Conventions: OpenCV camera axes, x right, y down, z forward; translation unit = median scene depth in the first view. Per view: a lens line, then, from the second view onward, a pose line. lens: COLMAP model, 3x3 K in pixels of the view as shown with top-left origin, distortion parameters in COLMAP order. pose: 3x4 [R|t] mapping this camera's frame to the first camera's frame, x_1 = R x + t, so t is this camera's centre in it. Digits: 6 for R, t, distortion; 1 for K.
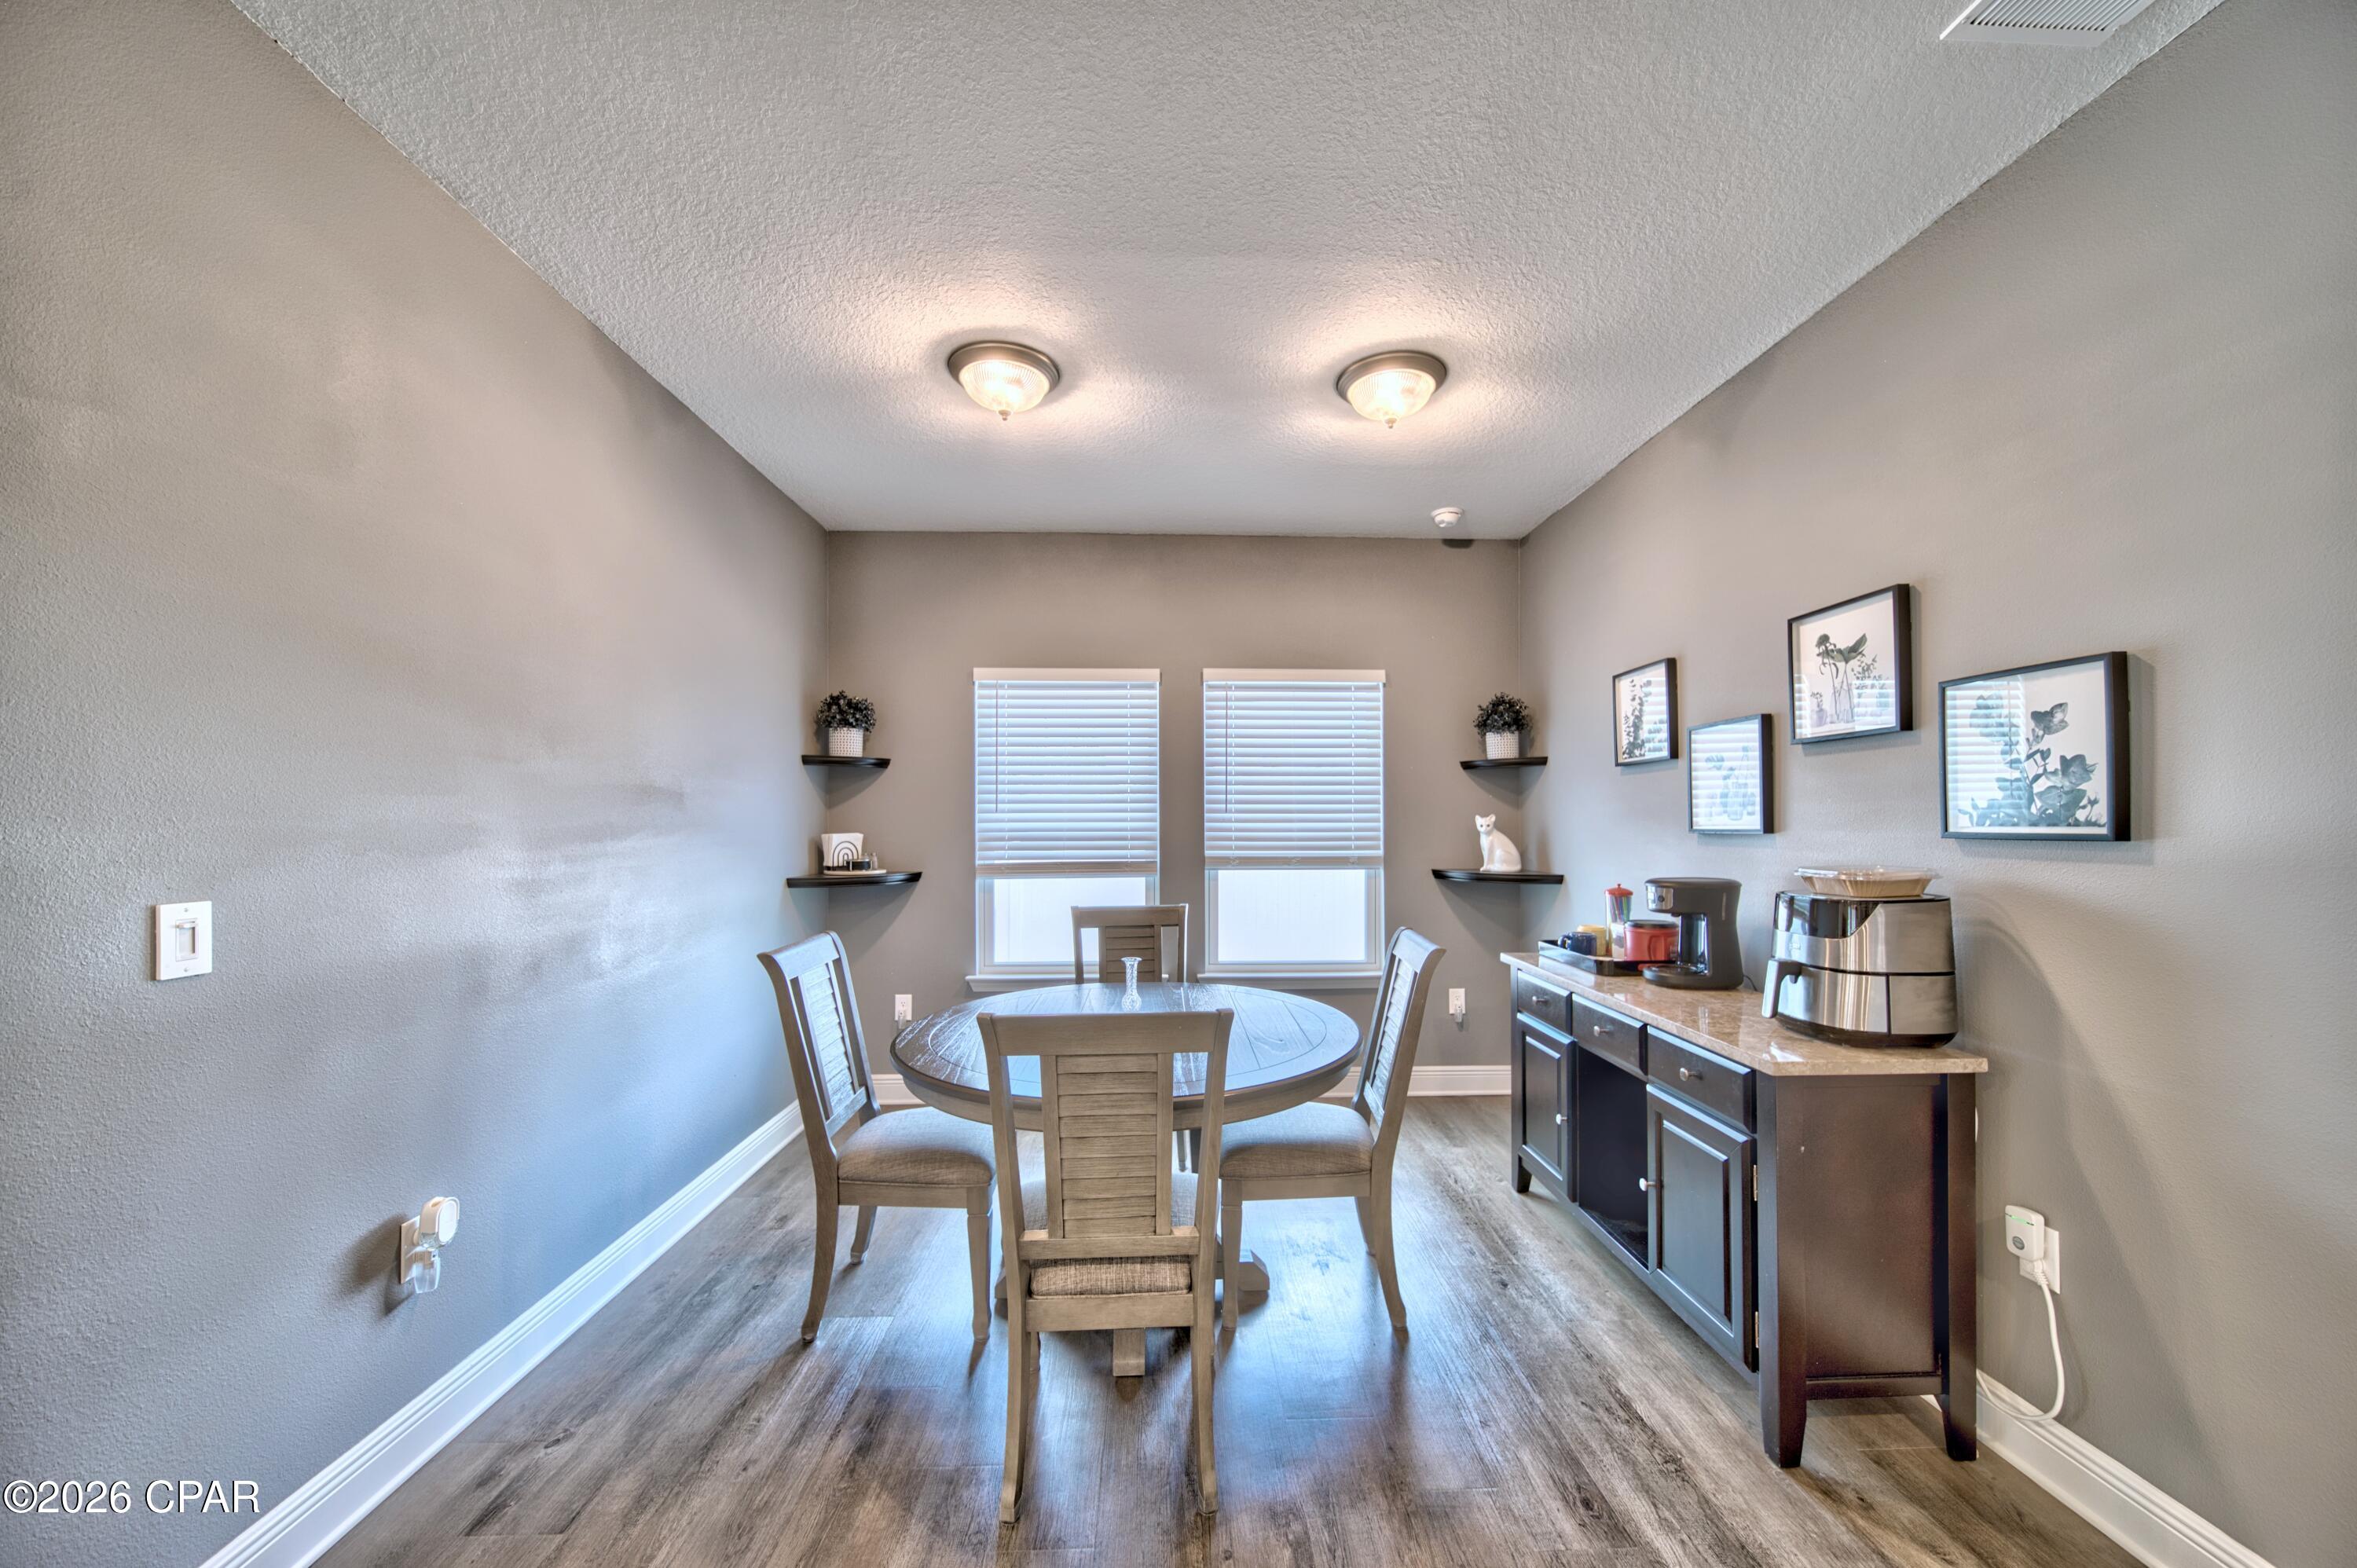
lens RADIAL K [[847.1, 0, 1199.1], [0, 847.1, 808.2], [0, 0, 1]] dist [0.002221, -0.000348]
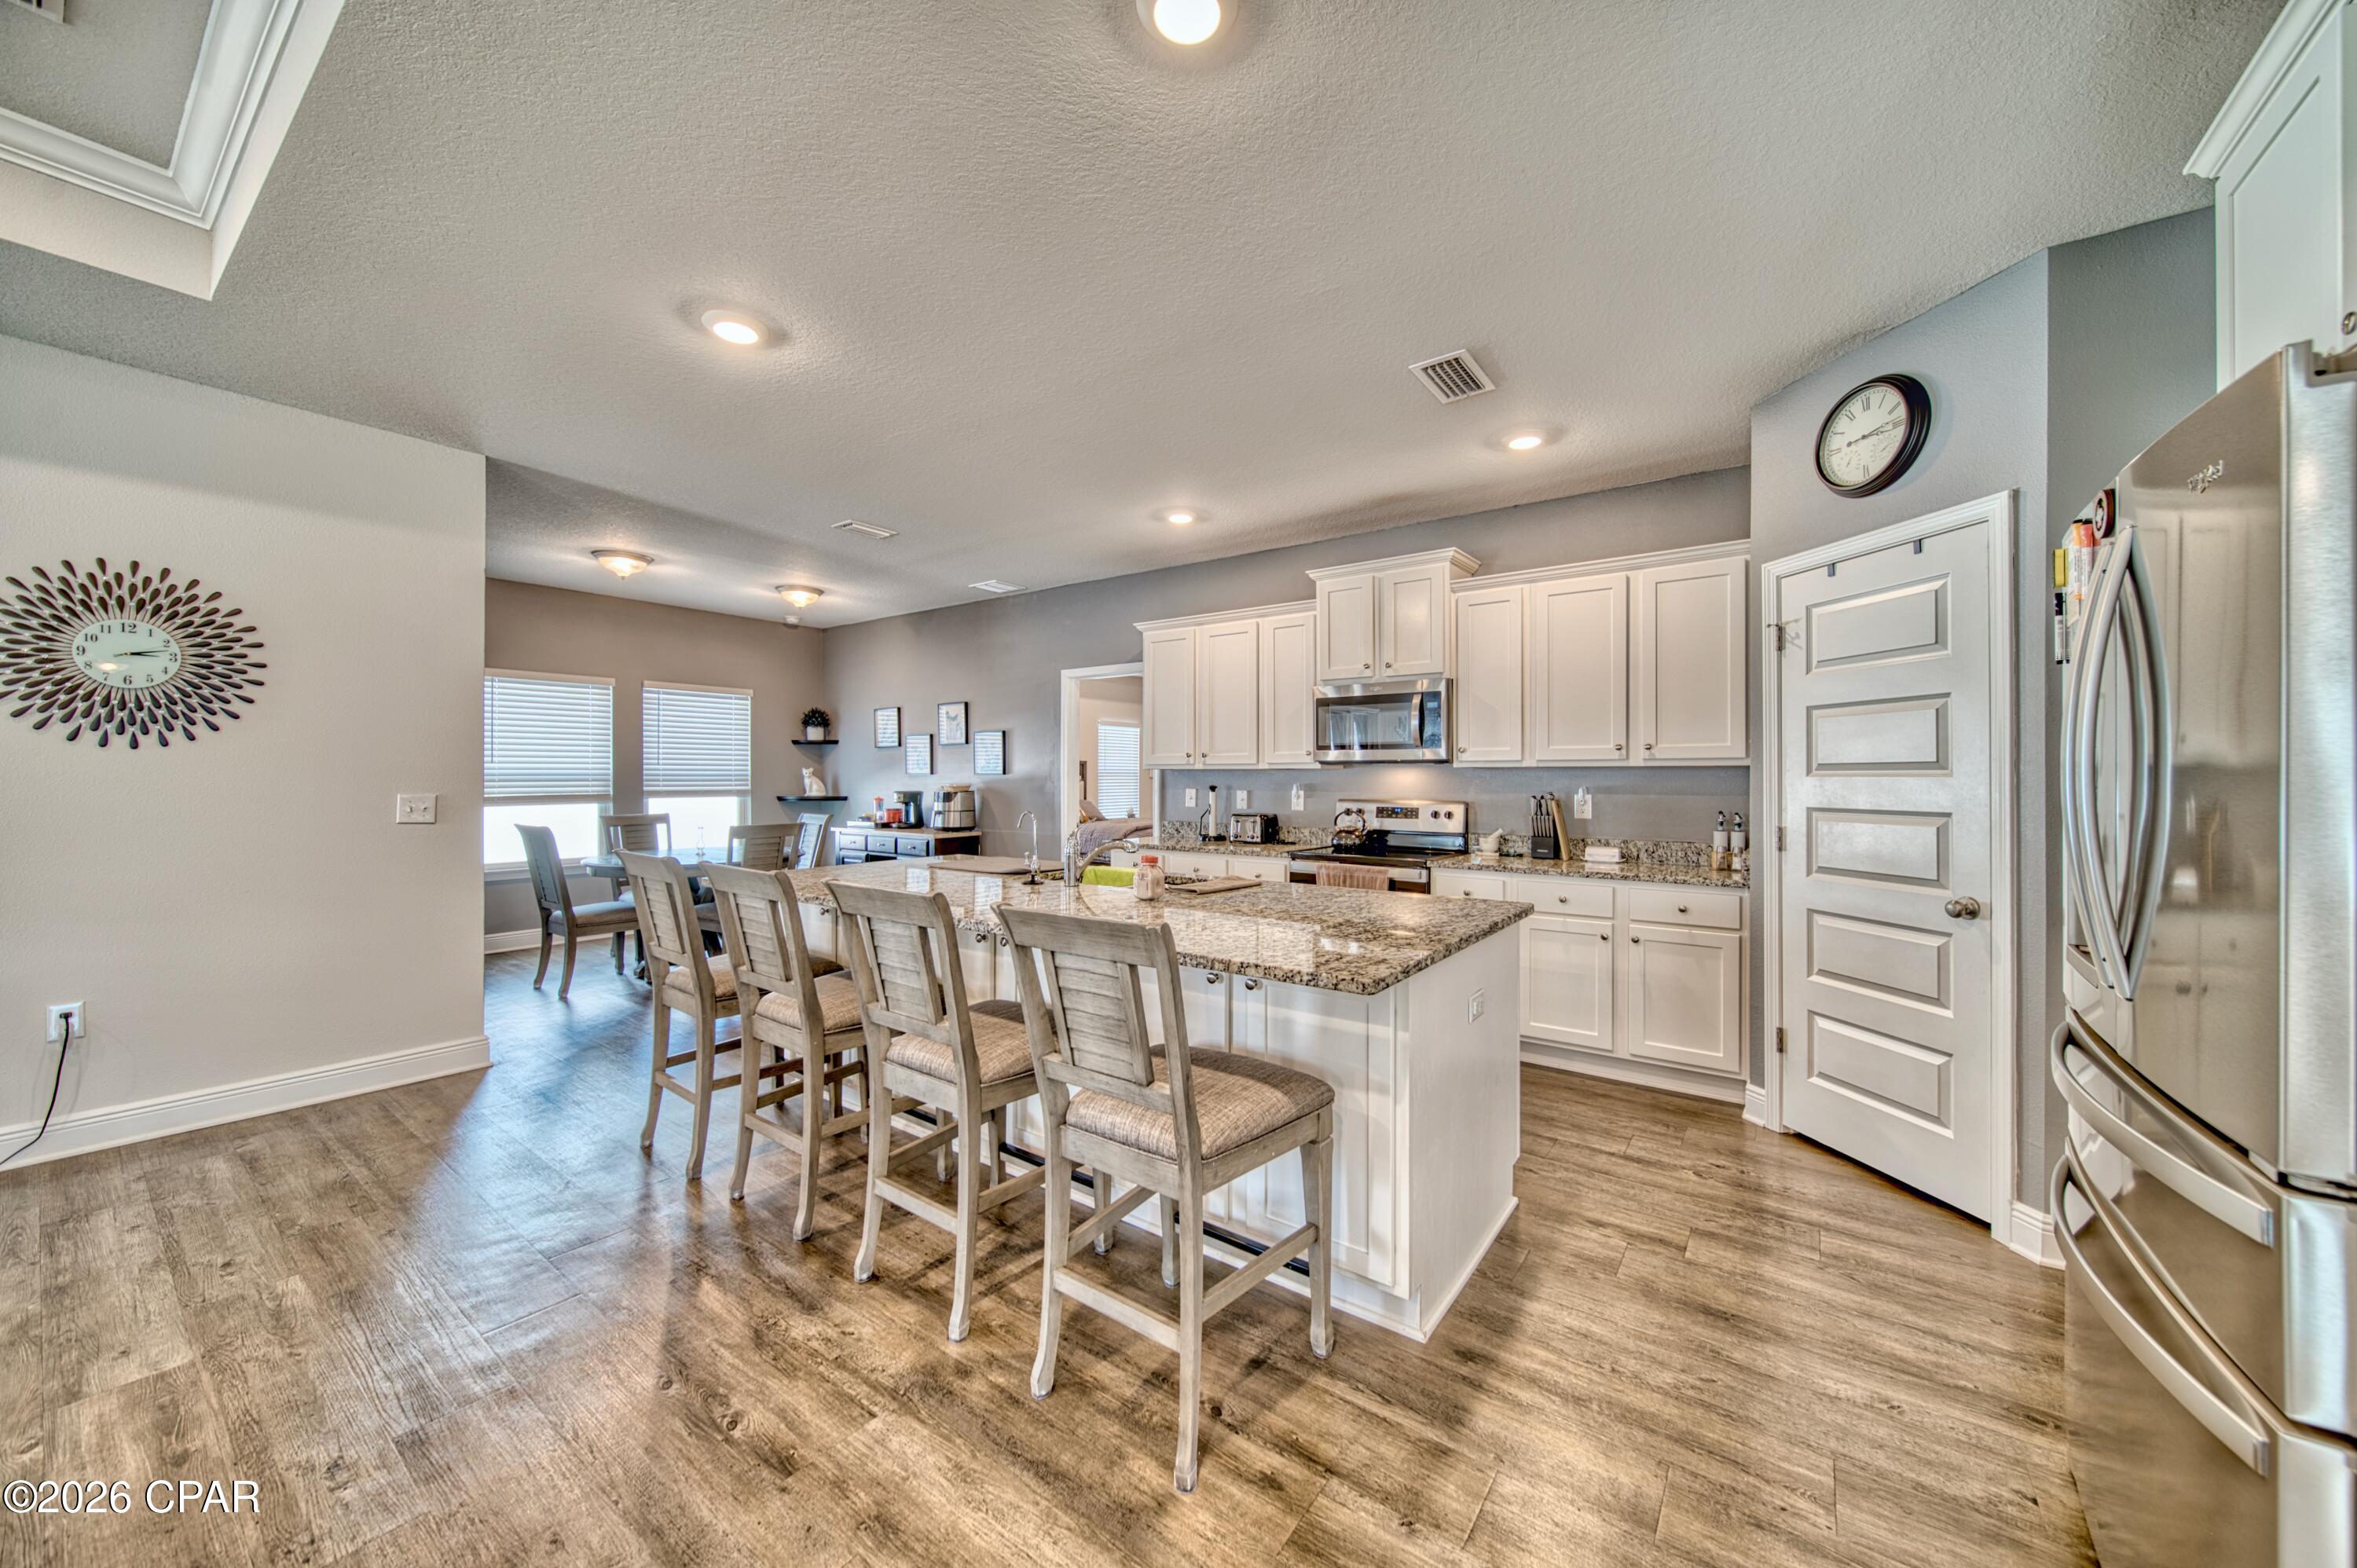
lens RADIAL K [[847.1, 0, 1190.8], [0, 847.1, 779.1], [0, 0, 1]] dist [0.002221, -0.000348]
pose [[0.621276, -0.002953, 0.783587, -1.065709], [-0.011928, 0.999841, 0.013225, -0.004188], [-0.783501, -0.017563, 0.621142, -1.520014]]
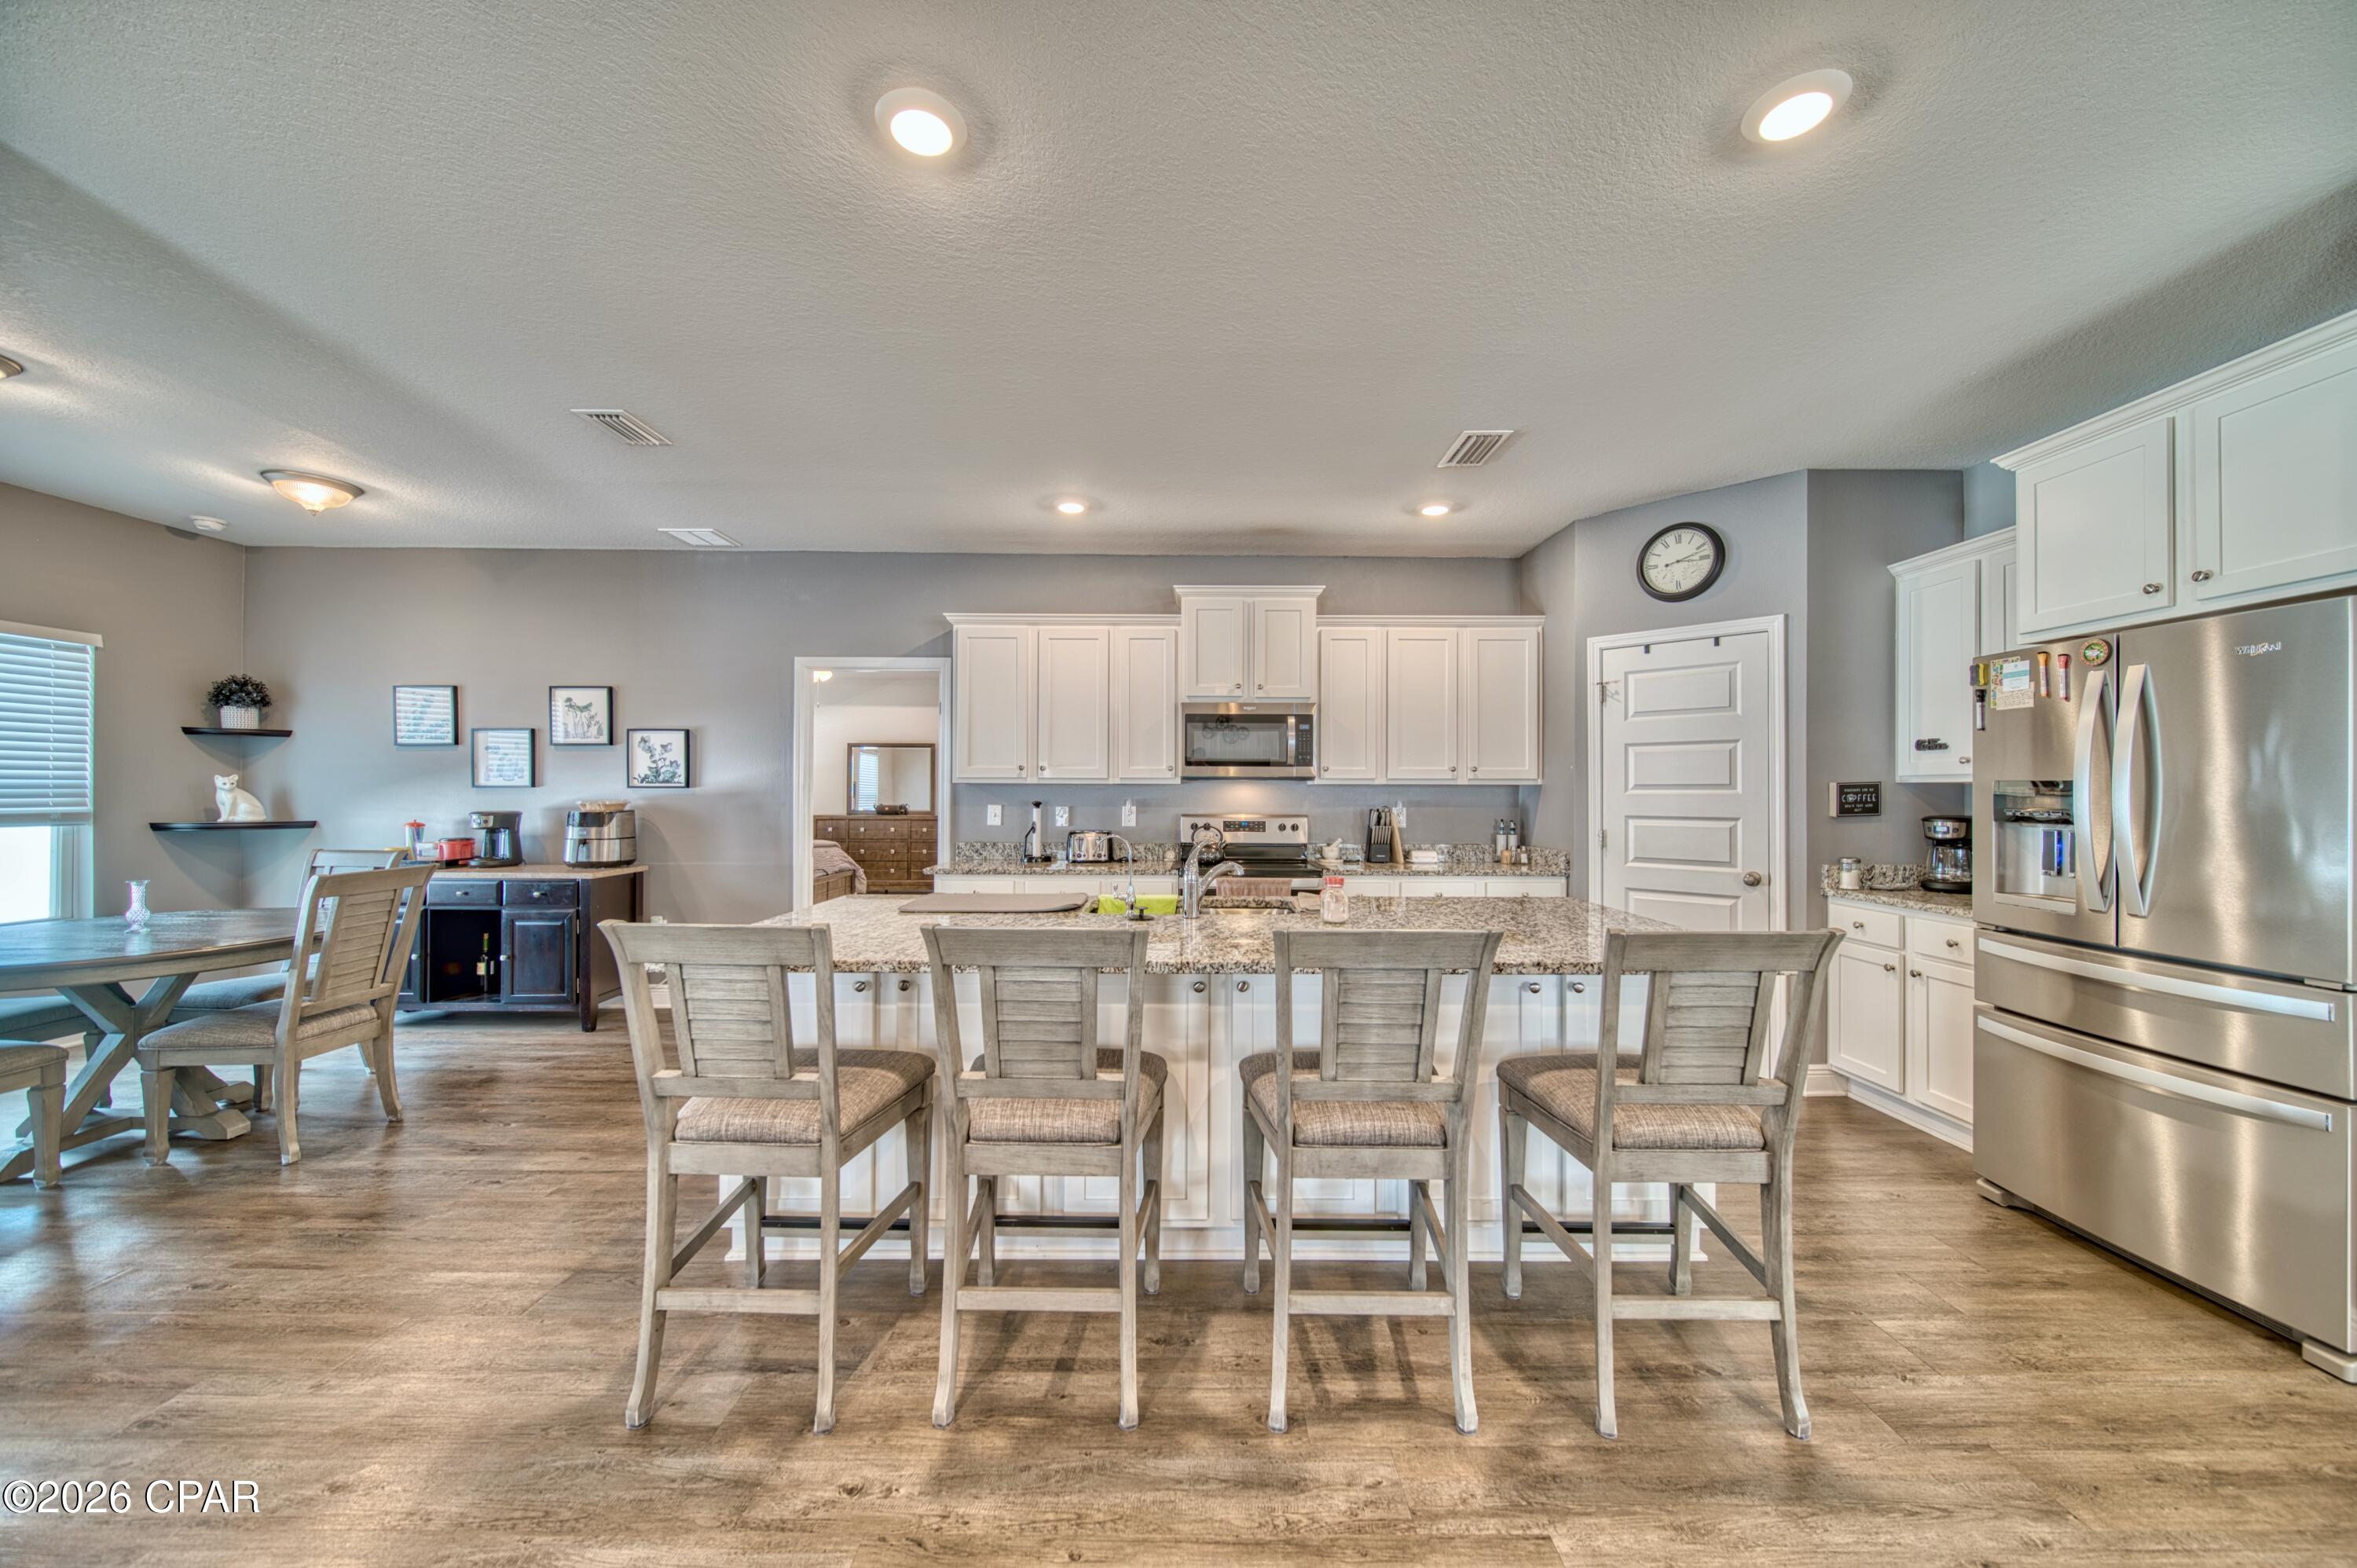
lens RADIAL K [[847.1, 0, 1187.2], [0, 847.1, 785.3], [0, 0, 1]] dist [0.002221, -0.000348]
pose [[0.032561, 0.007067, 0.999445, -1.298618], [-0.018588, 0.999806, -0.006464, 0.008646], [-0.999297, -0.018367, 0.032686, -0.630062]]
